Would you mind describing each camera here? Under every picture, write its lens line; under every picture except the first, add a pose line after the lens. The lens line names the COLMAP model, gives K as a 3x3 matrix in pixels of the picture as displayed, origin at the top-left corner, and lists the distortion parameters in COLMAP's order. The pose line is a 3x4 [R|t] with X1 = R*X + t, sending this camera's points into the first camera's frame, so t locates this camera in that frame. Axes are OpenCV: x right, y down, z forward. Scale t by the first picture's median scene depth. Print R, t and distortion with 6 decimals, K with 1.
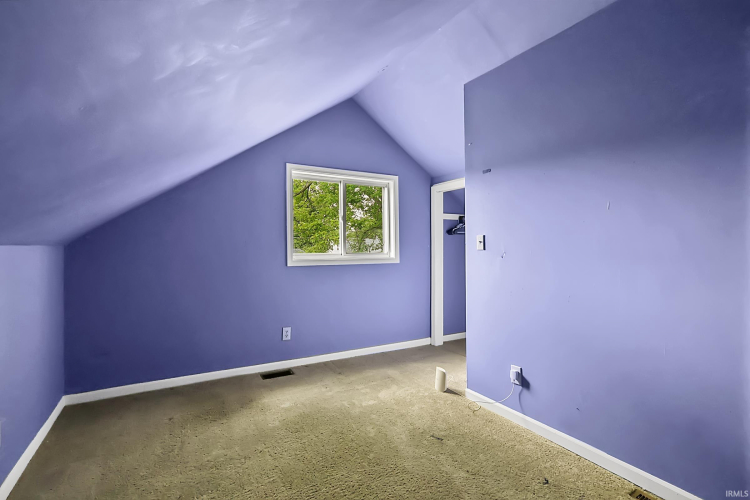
lens RADIAL K [[351.8, 0, 375.0], [0, 351.8, 250.0], [0, 0, 1]] dist [-0.000414, 0.000008]
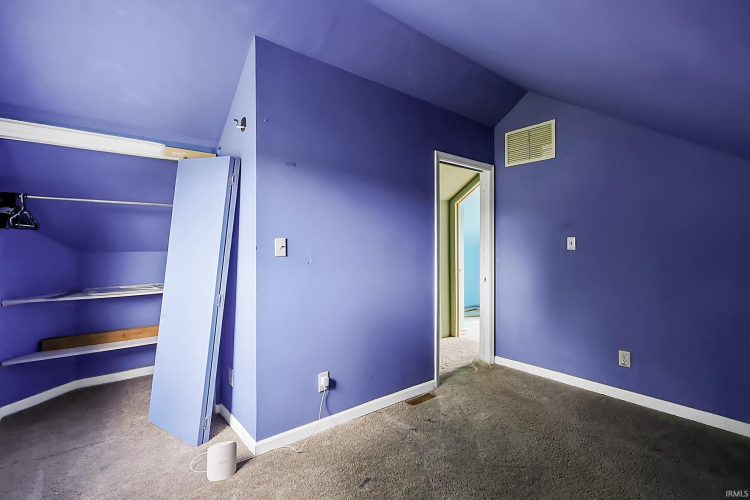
lens RADIAL K [[351.8, 0, 375.0], [0, 351.8, 250.0], [0, 0, 1]] dist [-0.000414, 0.000008]
pose [[-0.154794, 0.002519, 0.987944, -0.552253], [0.015404, 0.999881, -0.000136, -0.011564], [-0.987827, 0.015197, -0.154814, 0.921628]]
